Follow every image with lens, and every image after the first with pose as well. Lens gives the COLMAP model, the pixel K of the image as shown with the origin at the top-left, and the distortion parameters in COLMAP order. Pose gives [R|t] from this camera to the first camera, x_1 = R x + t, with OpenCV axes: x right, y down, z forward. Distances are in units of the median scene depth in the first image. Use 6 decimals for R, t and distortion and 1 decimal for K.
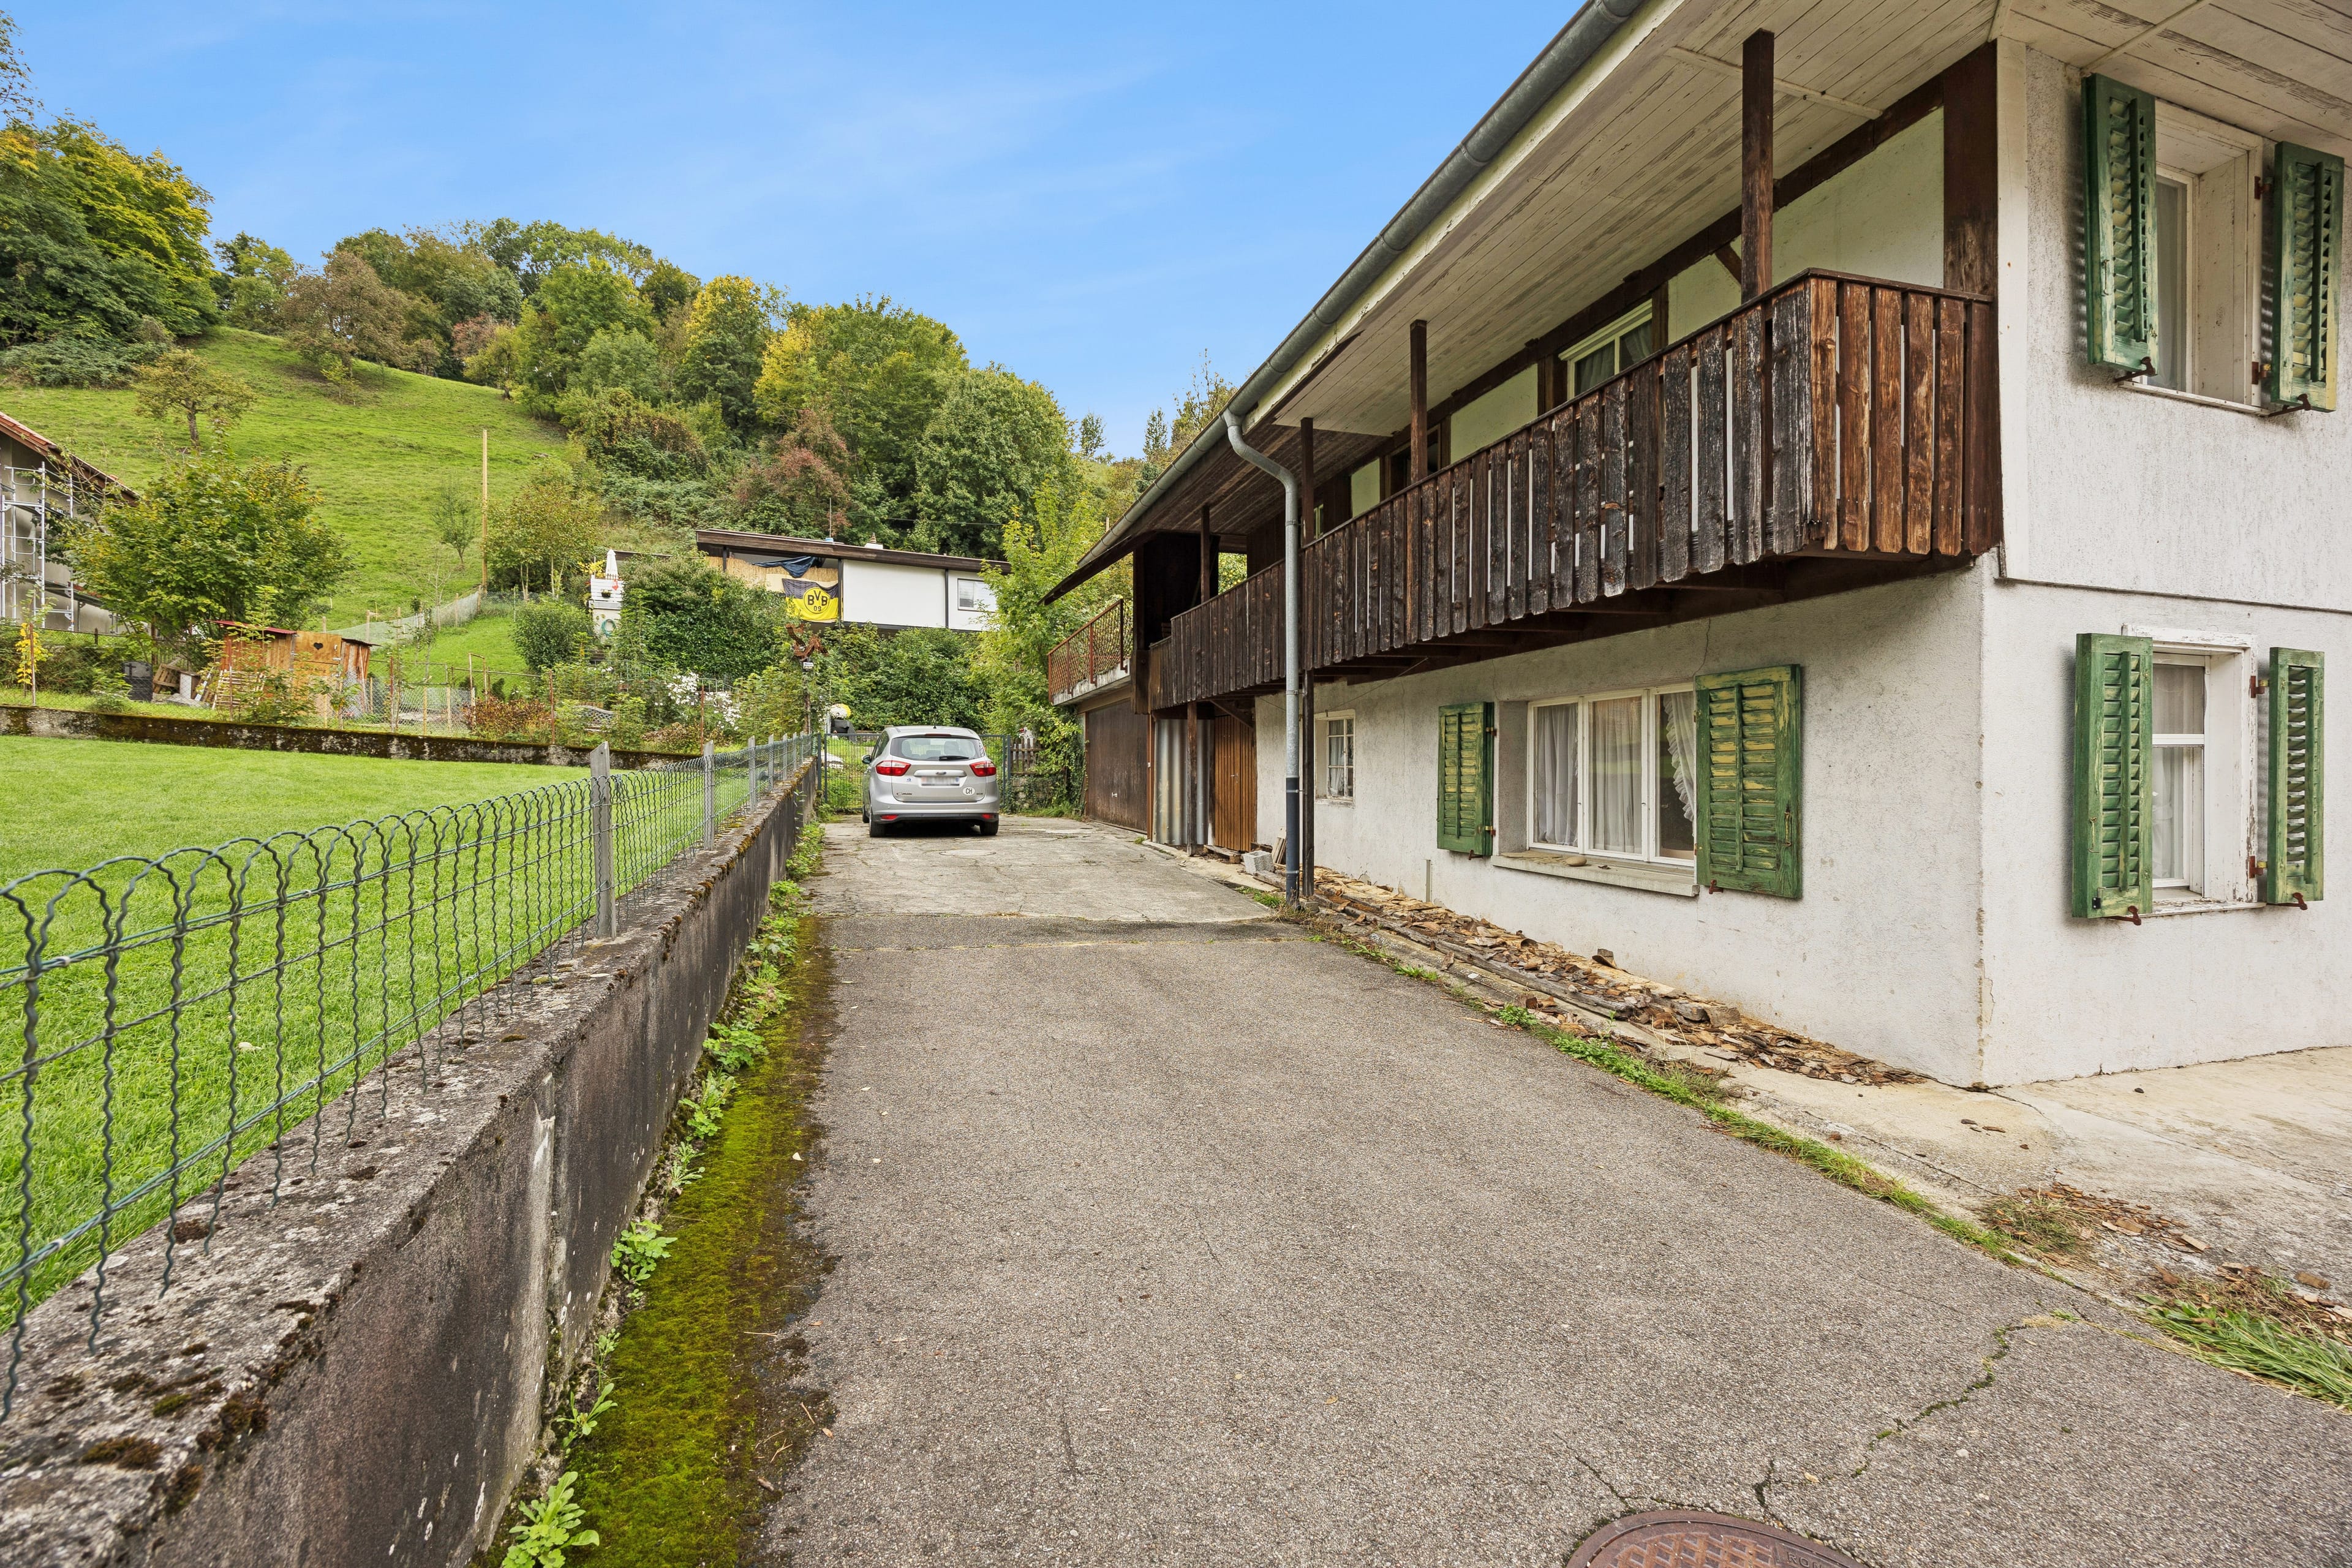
lens RADIAL K [[925.2, 0, 1174.1], [0, 925.2, 775.5], [0, 0, 1]] dist [0.002380, 0.000105]
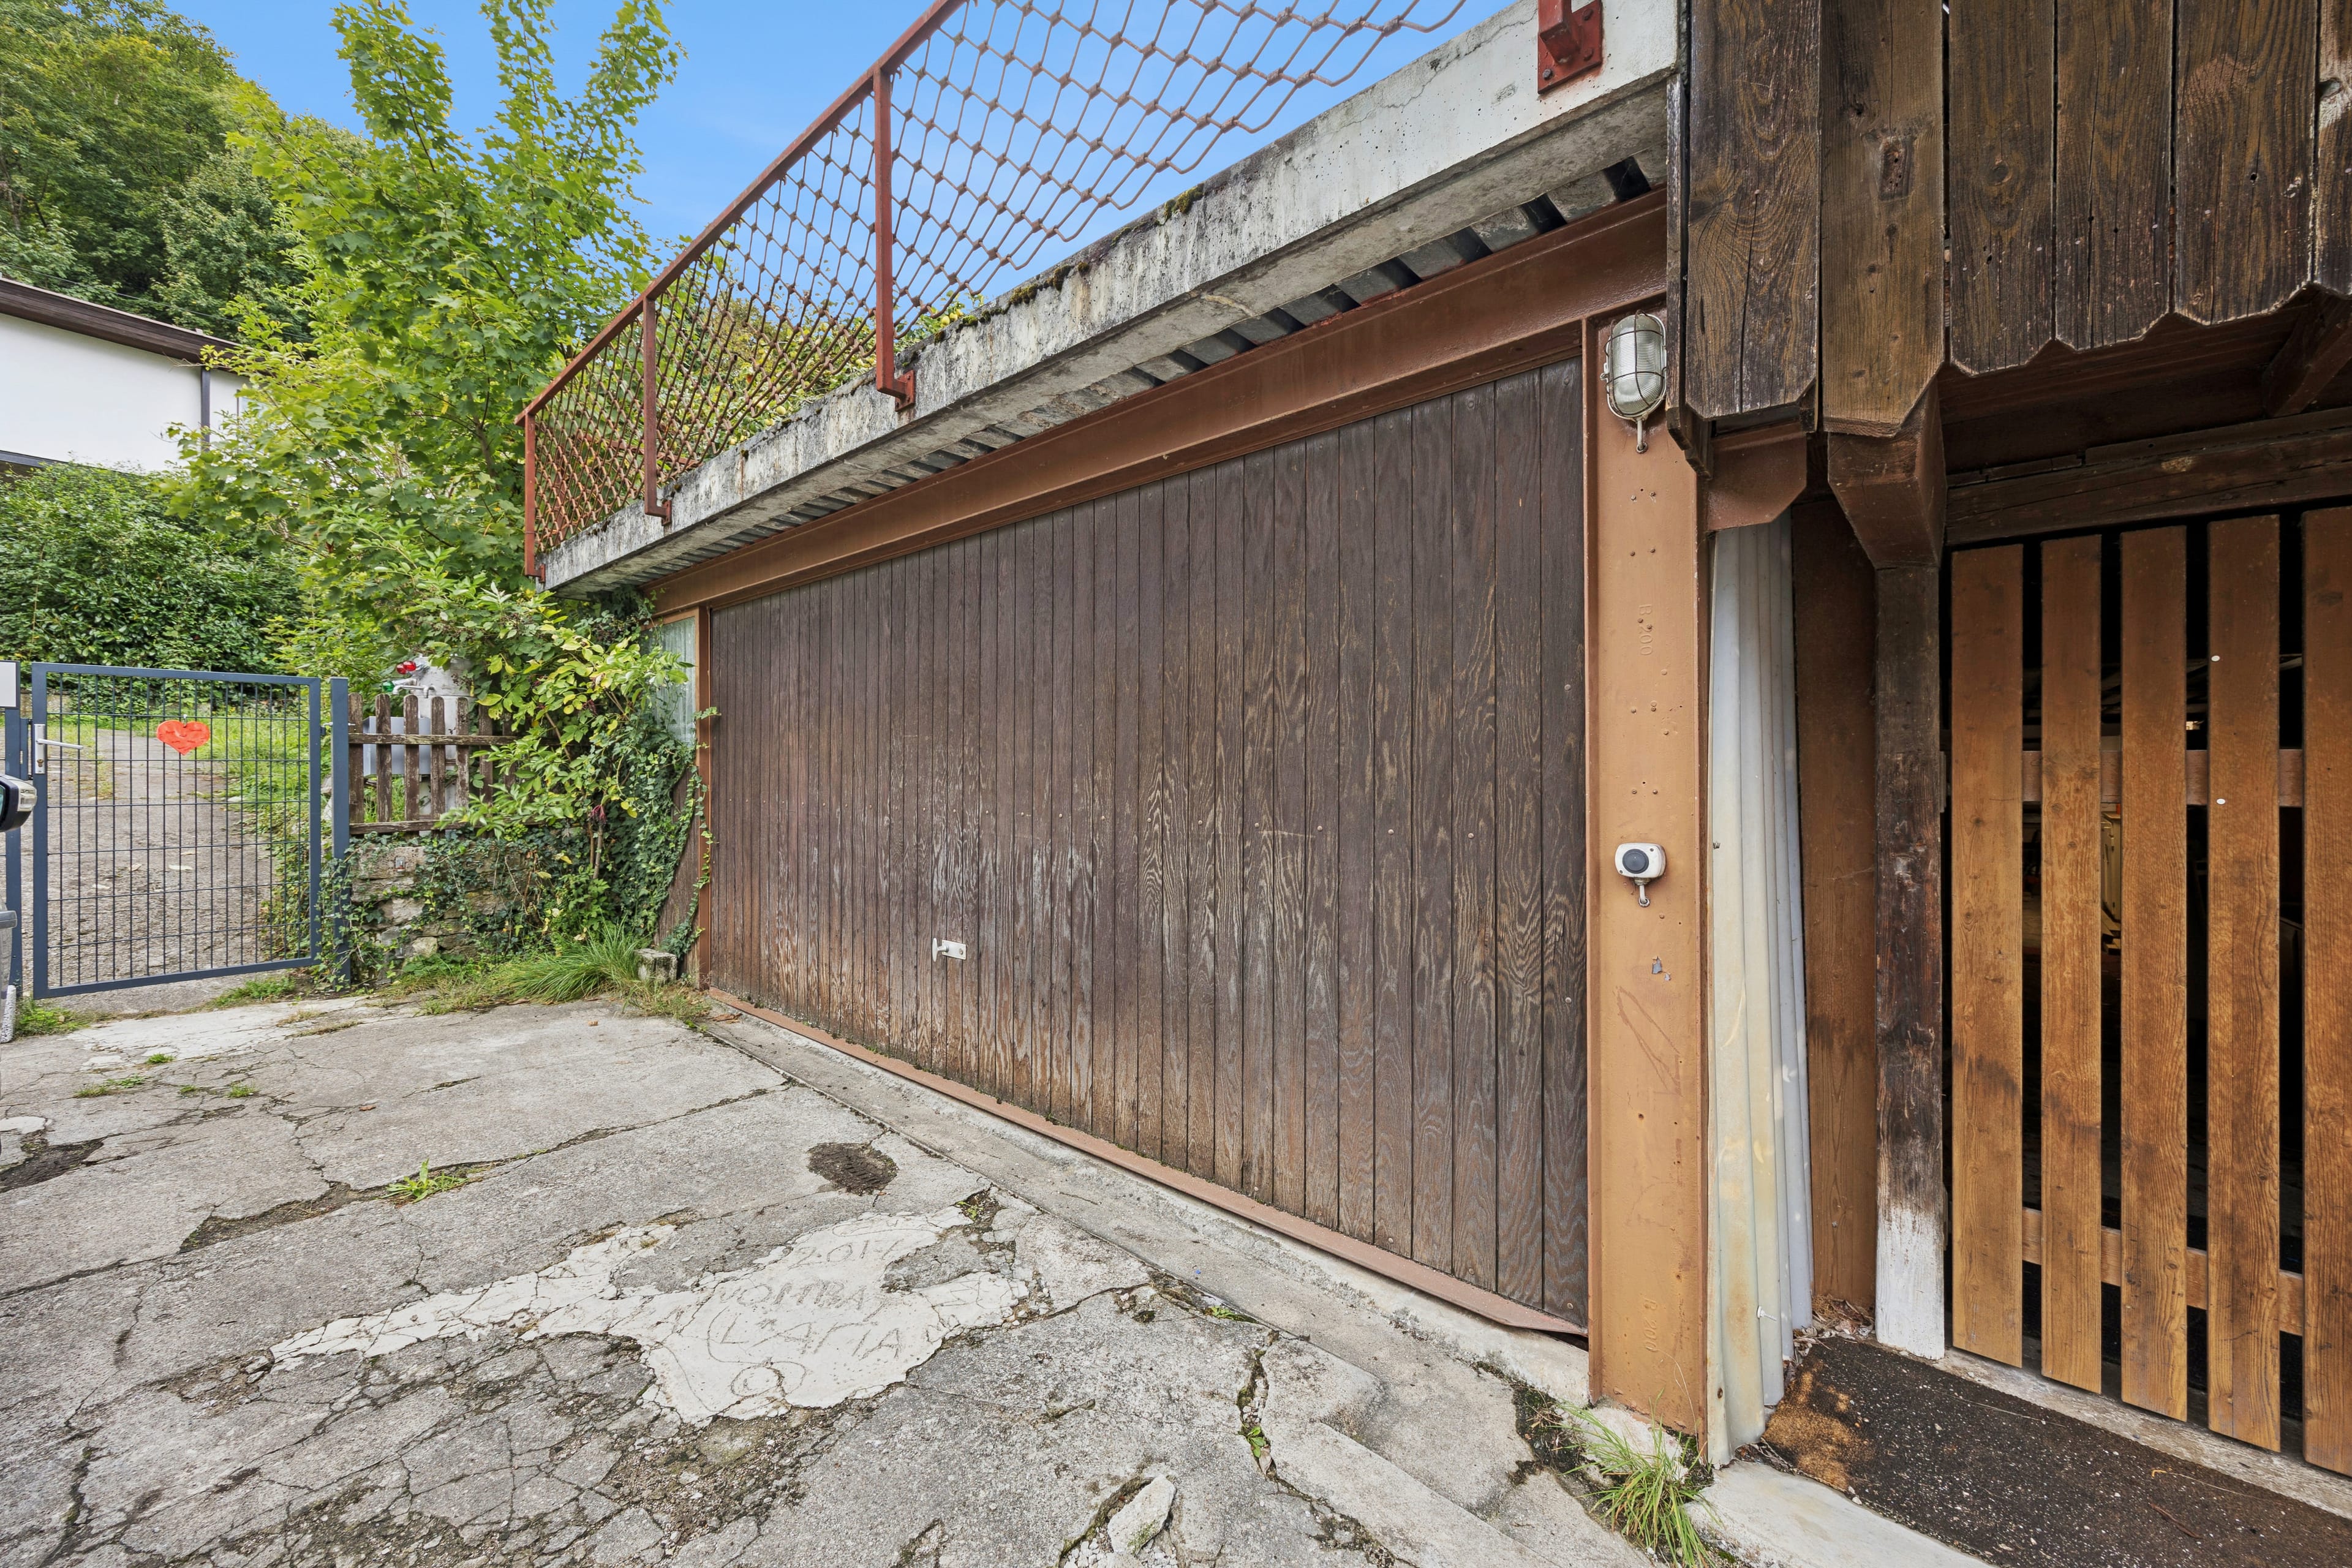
lens RADIAL K [[925.2, 0, 1173.1], [0, 925.2, 774.5], [0, 0, 1]] dist [0.002380, 0.000105]
pose [[0.862811, 0.004230, 0.505509, -0.055339], [-0.002531, 0.999989, -0.004048, -0.008544], [-0.505520, 0.002214, 0.862812, 0.335257]]
